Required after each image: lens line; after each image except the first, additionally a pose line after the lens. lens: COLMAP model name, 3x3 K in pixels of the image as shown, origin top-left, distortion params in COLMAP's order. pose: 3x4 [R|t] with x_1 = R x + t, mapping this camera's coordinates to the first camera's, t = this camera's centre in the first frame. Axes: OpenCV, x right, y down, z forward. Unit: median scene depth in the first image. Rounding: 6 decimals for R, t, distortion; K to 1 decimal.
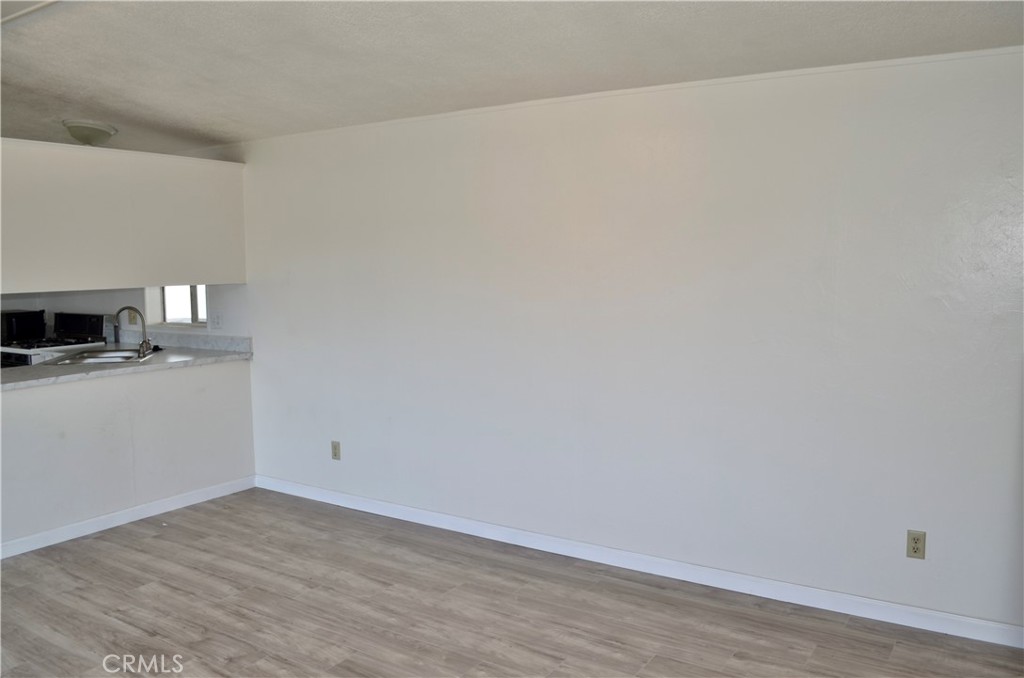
lens RADIAL K [[806.3, 0, 520.2], [0, 806.3, 339.8], [0, 0, 1]] dist [-0.083182, 0.014383]
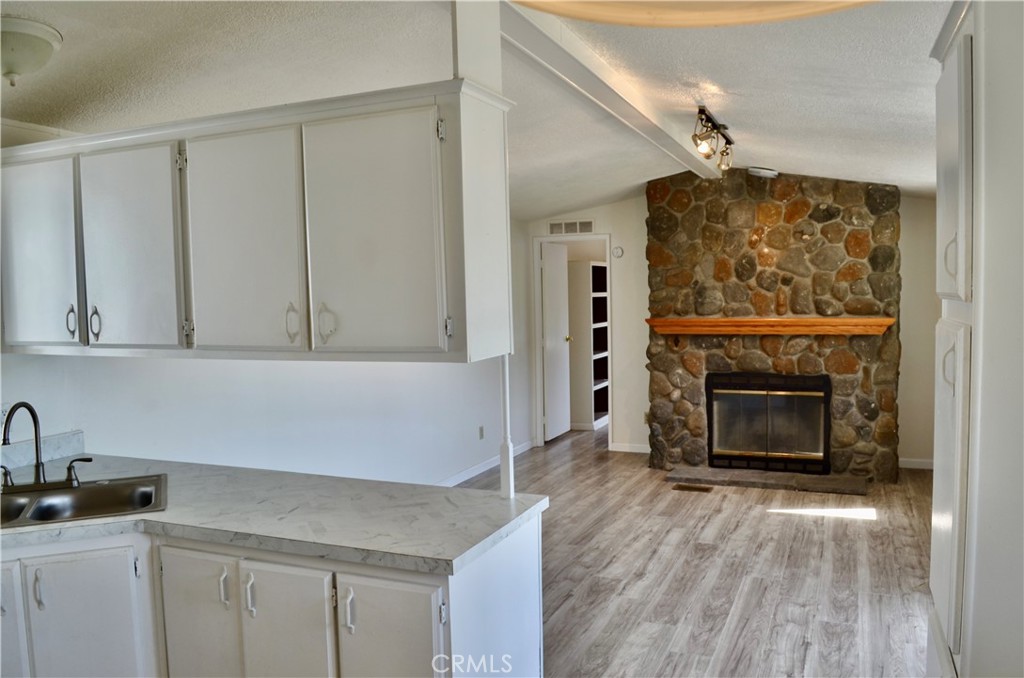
lens RADIAL K [[800.3, 0, 520.6], [0, 800.3, 339.8], [0, 0, 1]] dist [-0.084386, 0.007342]
pose [[-0.171666, -0.043550, 0.984192, -1.411771], [0.117570, 0.990977, 0.064357, -0.104319], [-0.978115, 0.126759, -0.164997, 1.028319]]
